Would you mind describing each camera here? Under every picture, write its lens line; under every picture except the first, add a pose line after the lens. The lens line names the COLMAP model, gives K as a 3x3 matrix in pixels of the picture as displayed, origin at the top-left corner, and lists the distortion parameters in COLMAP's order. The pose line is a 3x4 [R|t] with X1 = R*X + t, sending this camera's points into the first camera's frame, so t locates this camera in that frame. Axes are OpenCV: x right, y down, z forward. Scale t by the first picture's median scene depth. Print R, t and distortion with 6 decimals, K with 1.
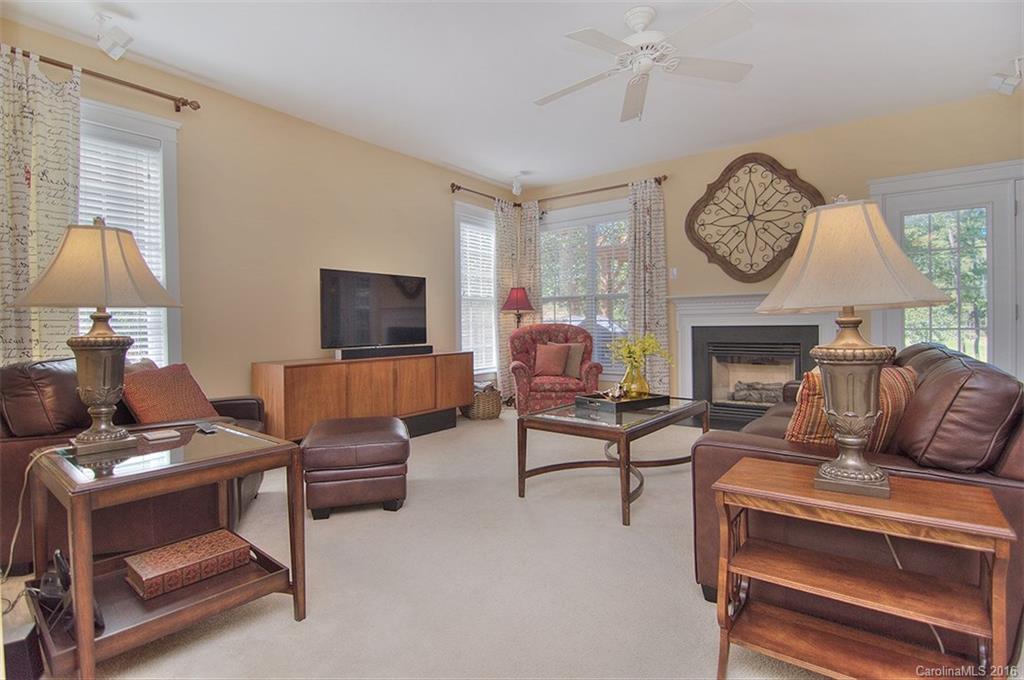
lens RADIAL K [[515.0, 0, 509.4], [0, 515.0, 323.5], [0, 0, 1]] dist [0.000088, -0.000392]
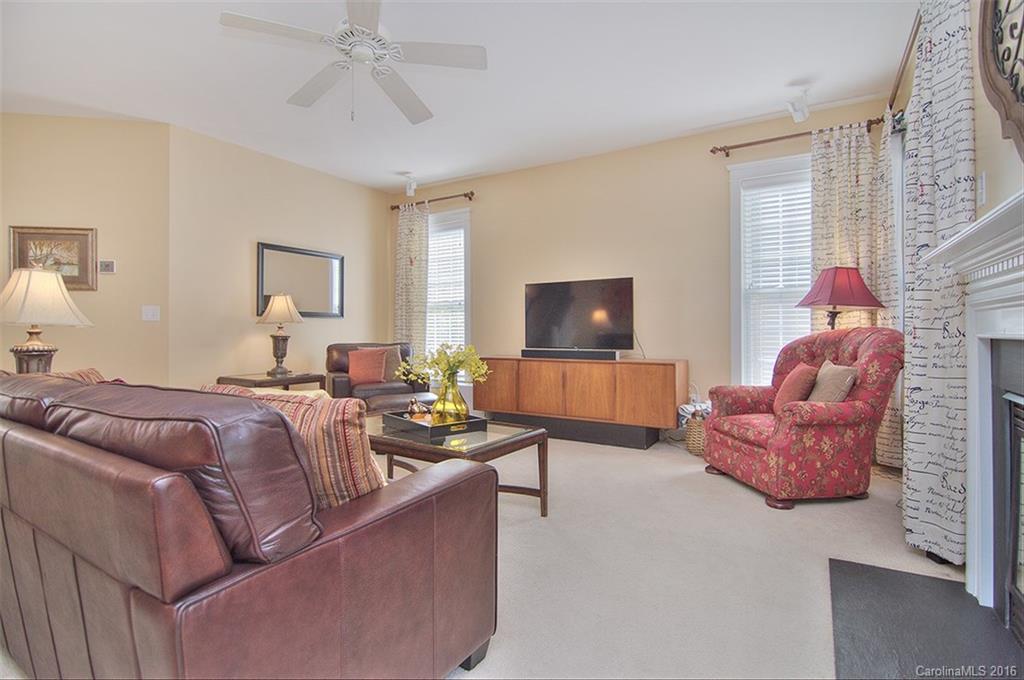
lens RADIAL K [[500.7, 0, 512.0], [0, 500.7, 340.0], [0, 0, 1]] dist [-0.000245, -0.000275]
pose [[0.099362, 0.020593, -0.994838, 0.763005], [0.004272, 0.999768, 0.021122, 0.002516], [0.995042, -0.006348, 0.099251, 0.758502]]
